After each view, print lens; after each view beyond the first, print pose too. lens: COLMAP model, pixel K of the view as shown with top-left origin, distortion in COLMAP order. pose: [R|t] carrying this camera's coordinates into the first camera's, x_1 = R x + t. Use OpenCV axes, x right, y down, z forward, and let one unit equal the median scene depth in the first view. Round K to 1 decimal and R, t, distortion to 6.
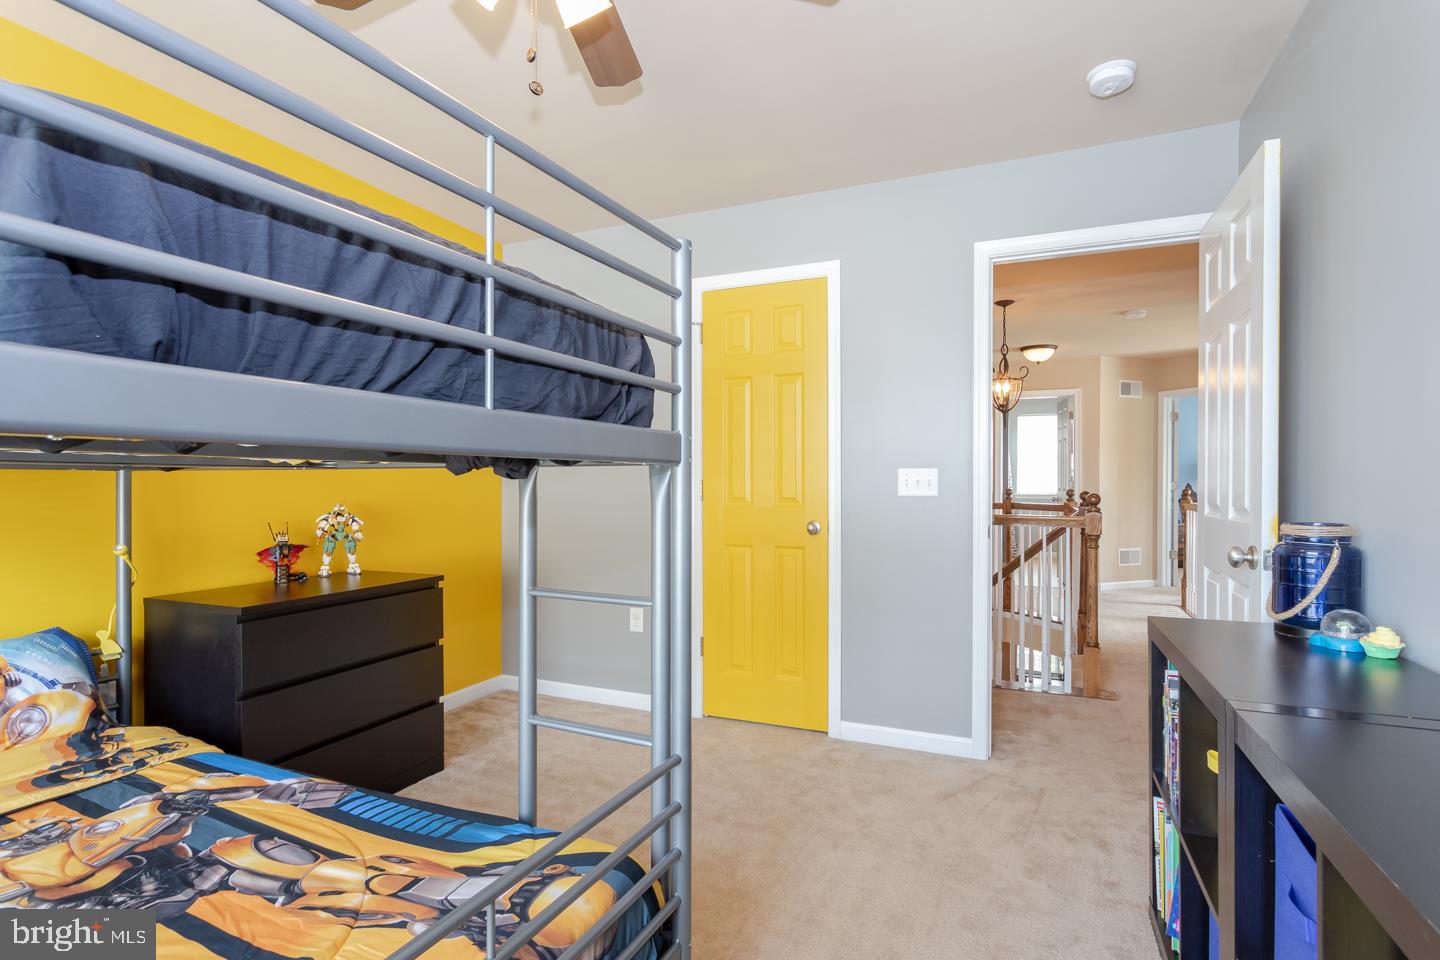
lens RADIAL K [[709.4, 0, 721.9], [0, 709.4, 485.7], [0, 0, 1]] dist [-0.001050, -0.000540]
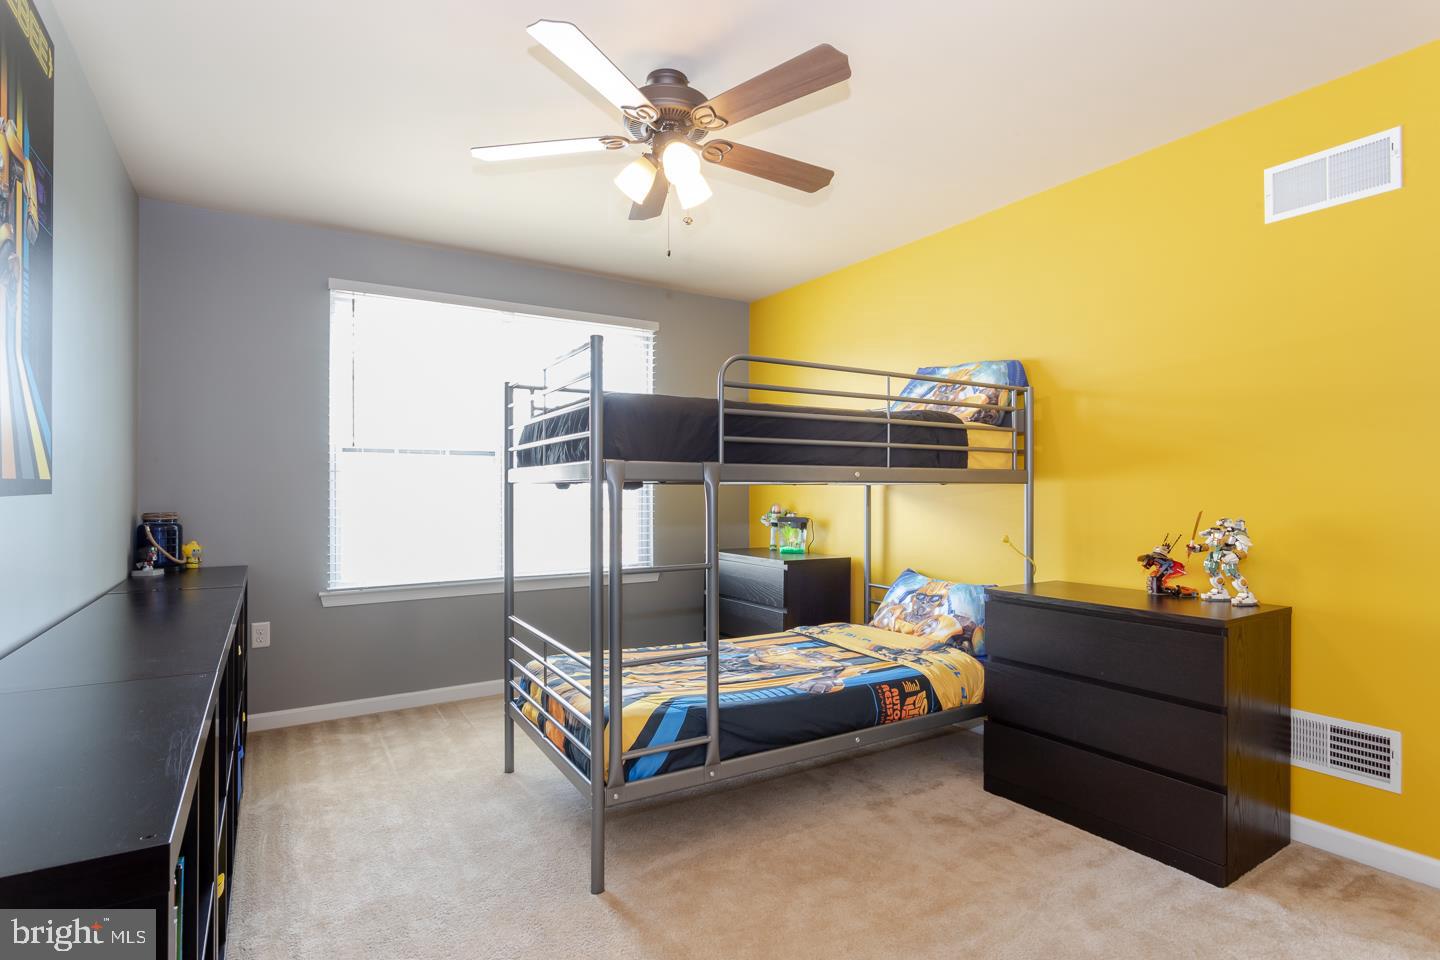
lens RADIAL K [[709.4, 0, 721.9], [0, 709.4, 485.7], [0, 0, 1]] dist [-0.001050, -0.000540]
pose [[-0.560202, -0.010468, -0.828290, 0.849308], [-0.005471, 0.999945, -0.008937, -0.002971], [0.828338, -0.000475, -0.560228, 1.670177]]
